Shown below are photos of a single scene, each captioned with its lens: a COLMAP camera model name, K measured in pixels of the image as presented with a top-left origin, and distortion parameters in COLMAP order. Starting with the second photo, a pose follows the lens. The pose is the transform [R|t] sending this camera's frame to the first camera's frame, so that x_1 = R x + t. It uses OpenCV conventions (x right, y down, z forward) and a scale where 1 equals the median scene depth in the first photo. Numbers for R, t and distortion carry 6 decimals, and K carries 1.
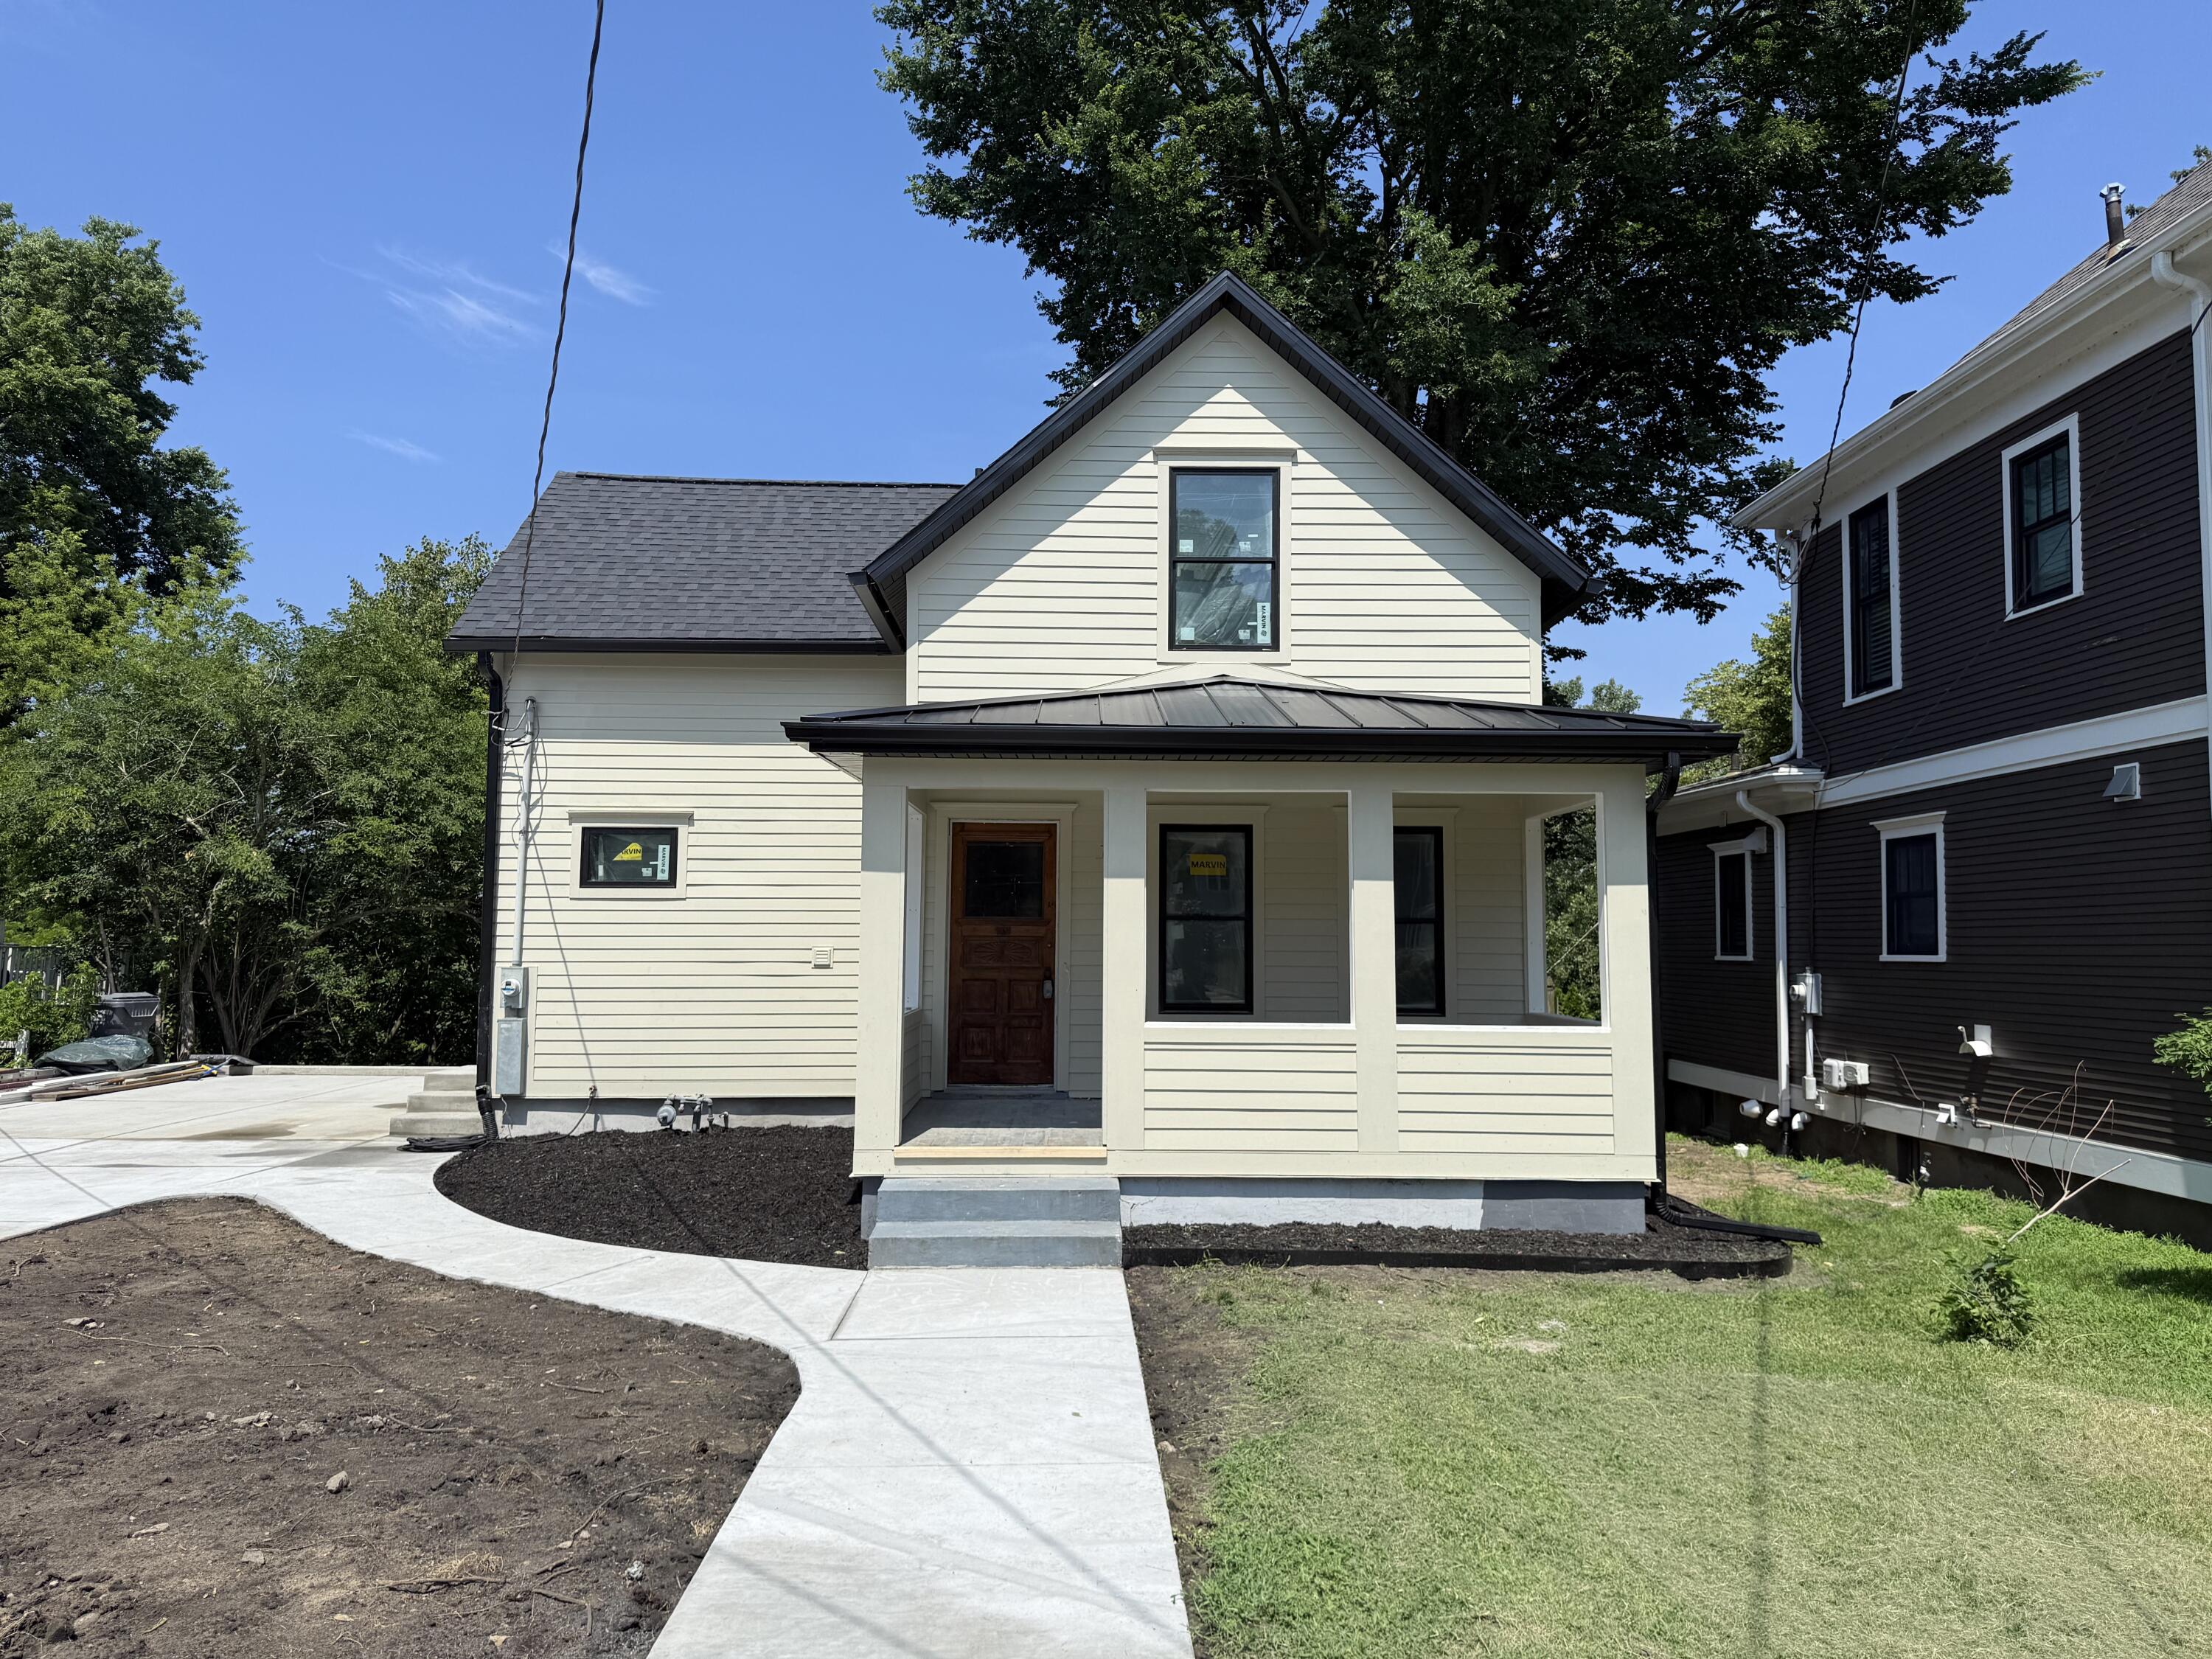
lens RADIAL K [[1579.6, 0, 1101.3], [0, 1579.6, 797.8], [0, 0, 1]] dist [0.047831, -0.081981]
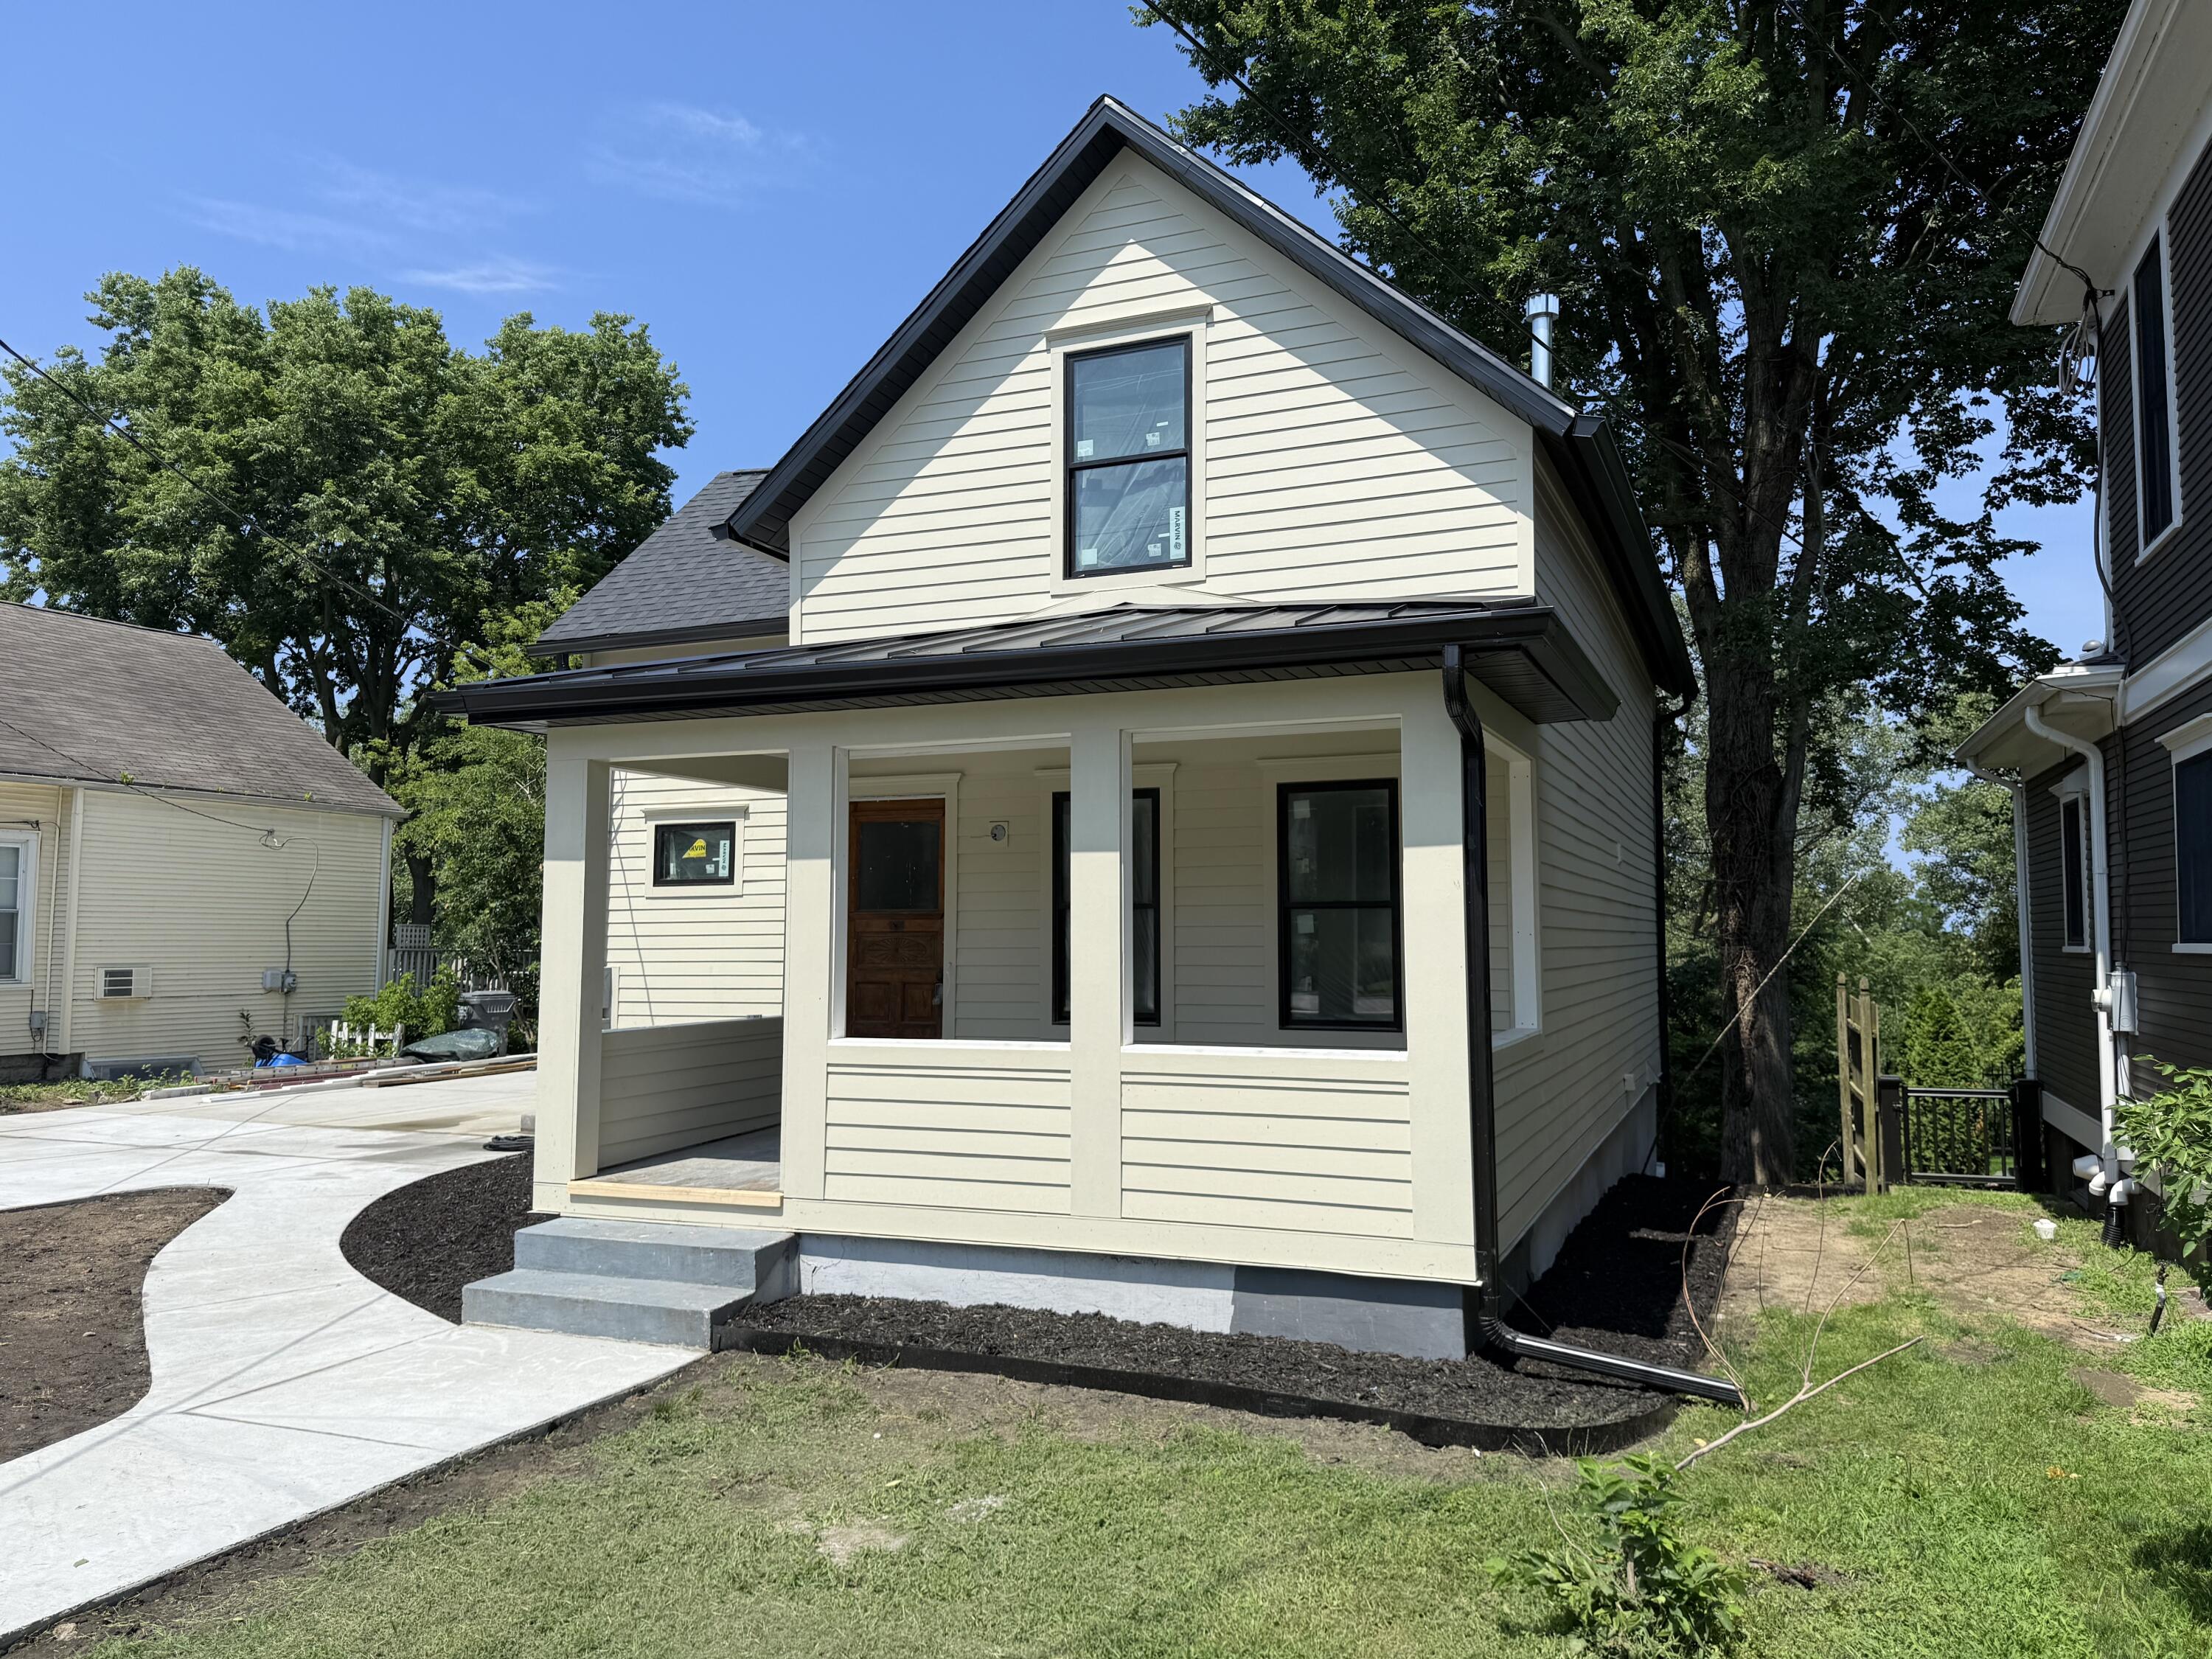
lens RADIAL K [[1553.3, 0, 1120.3], [0, 1553.3, 824.3], [0, 0, 1]] dist [0.043649, -0.052355]
pose [[0.919445, -0.039684, -0.391211, 0.373105], [0.047455, 0.998821, 0.010213, 0.025806], [0.390344, -0.027955, 0.920244, 0.266625]]
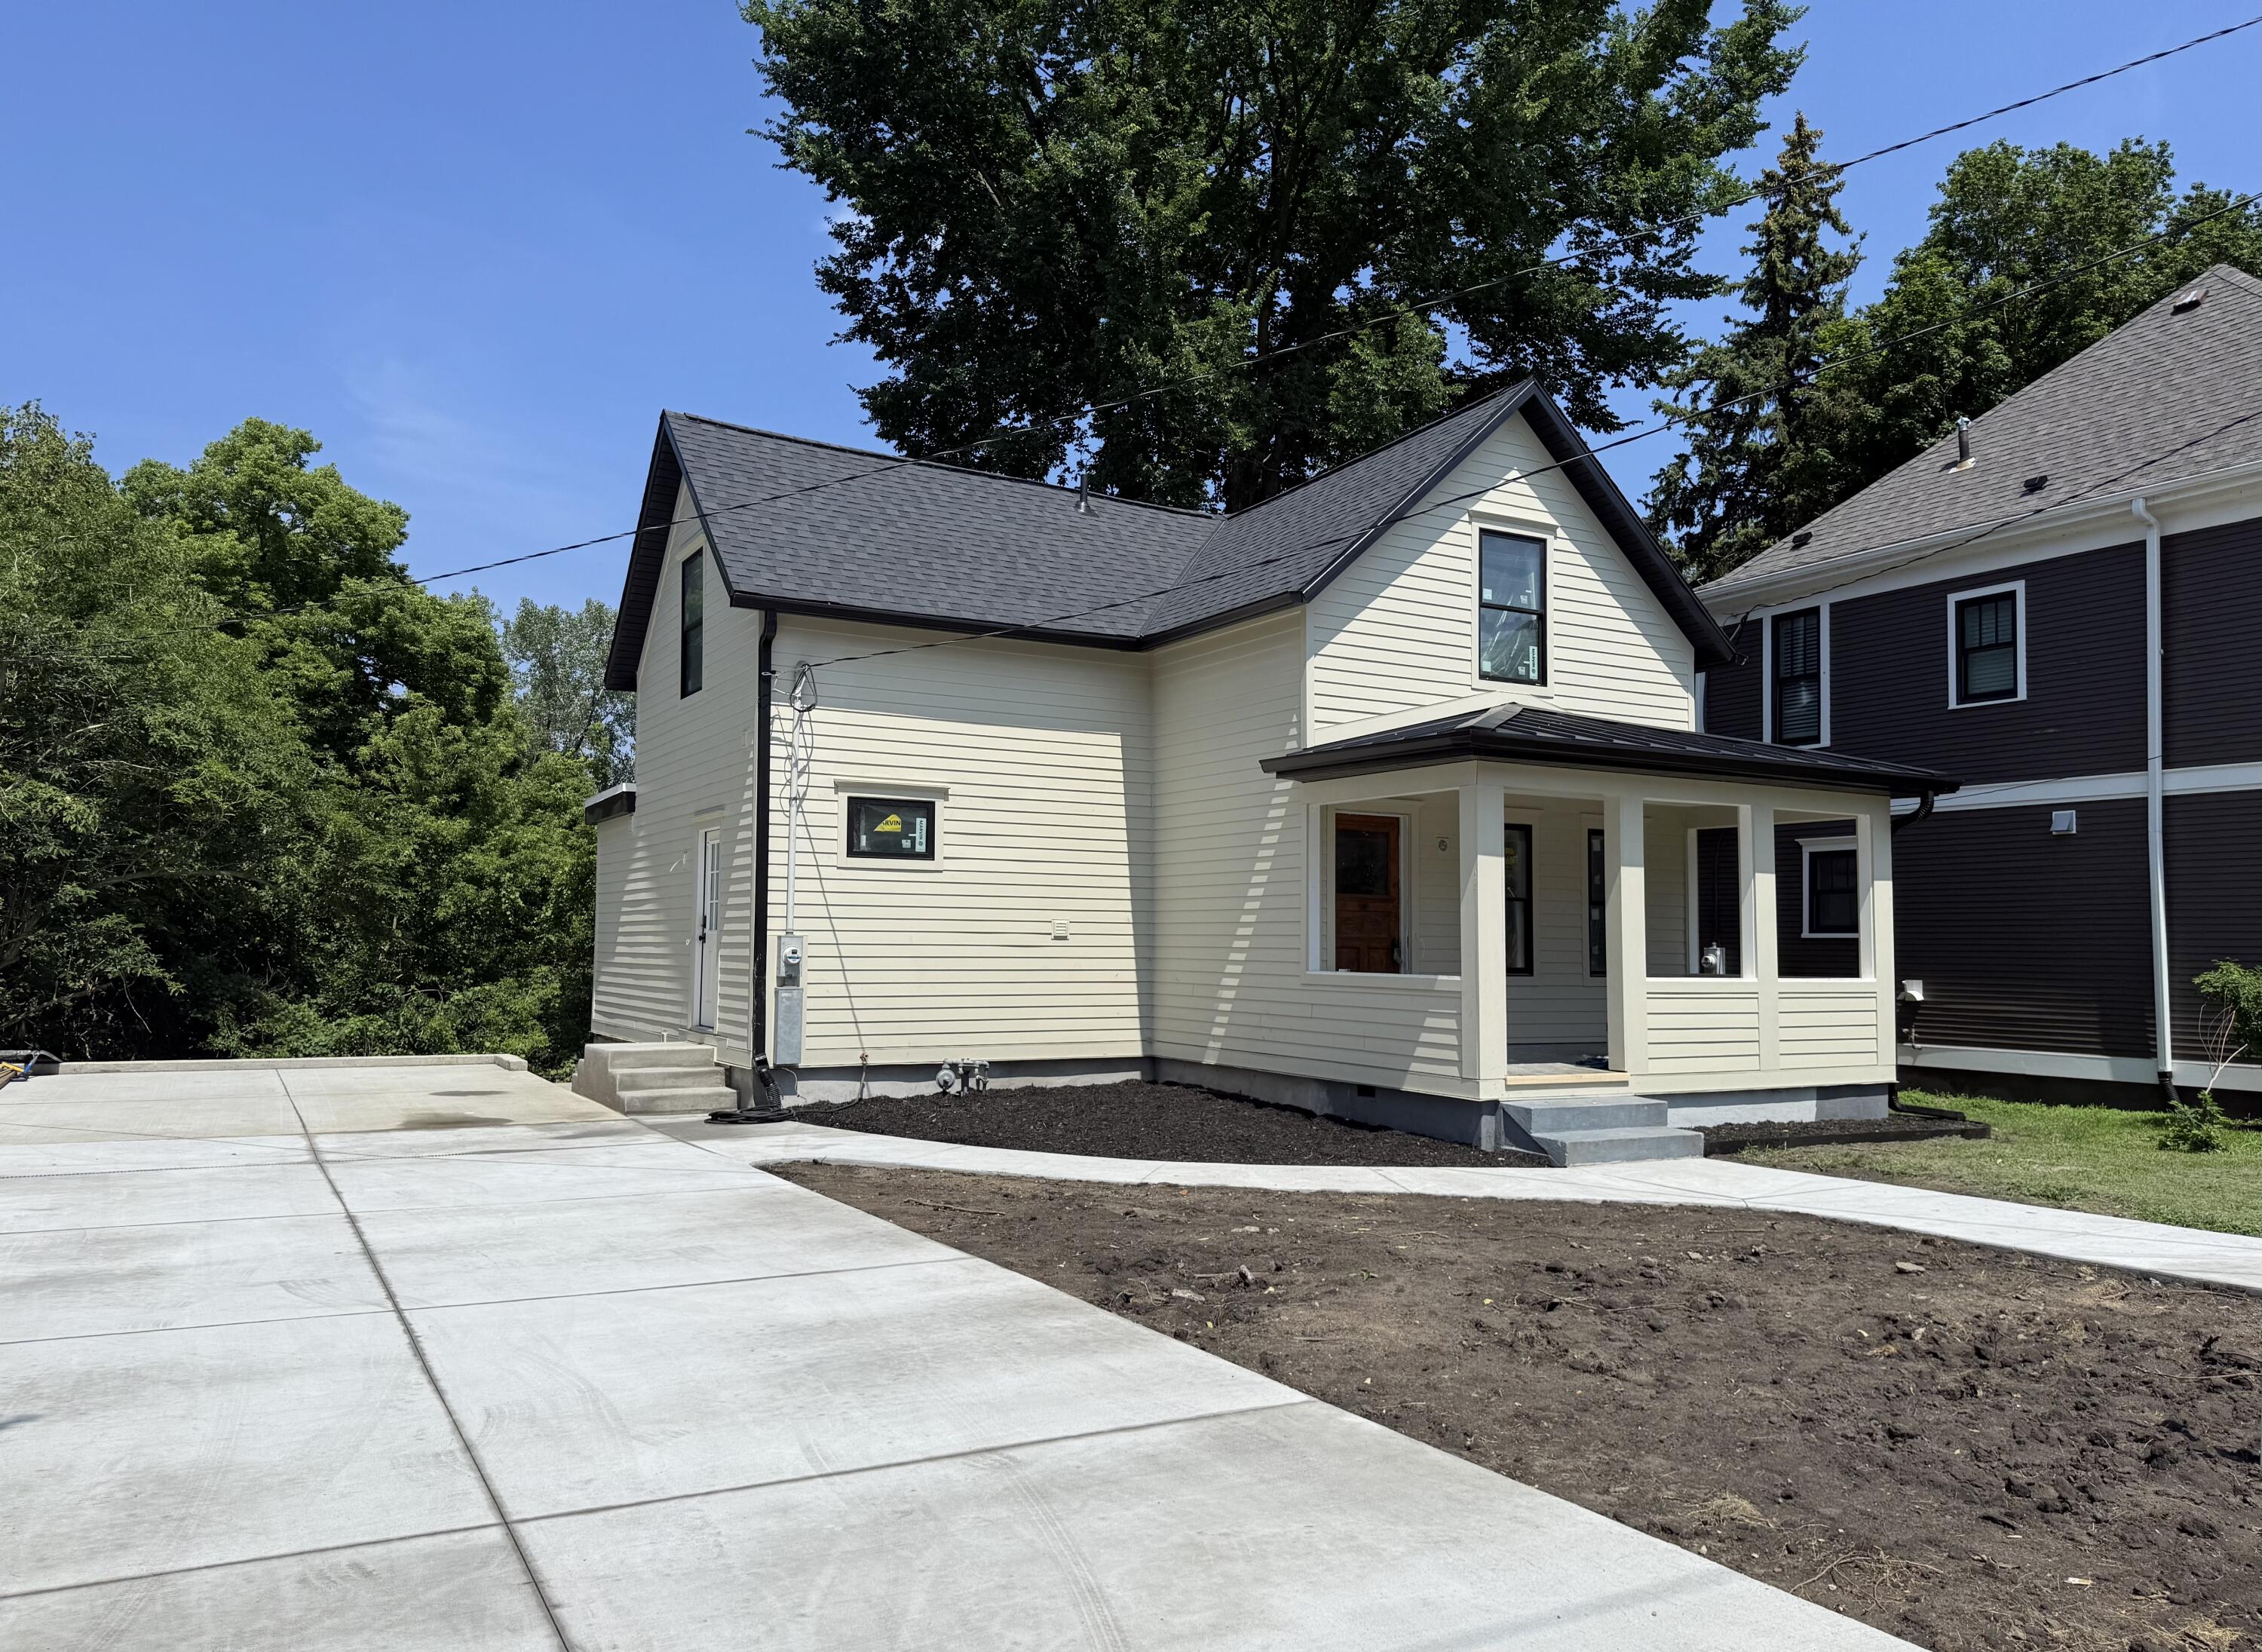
lens RADIAL K [[1624.9, 0, 1097.1], [0, 1624.9, 826.8], [0, 0, 1]] dist [-0.004368, -0.047132]
pose [[0.883212, 0.039155, 0.467337, -0.788295], [-0.051489, 0.998580, 0.013644, 0.018294], [-0.466140, -0.036114, 0.883974, 0.026158]]
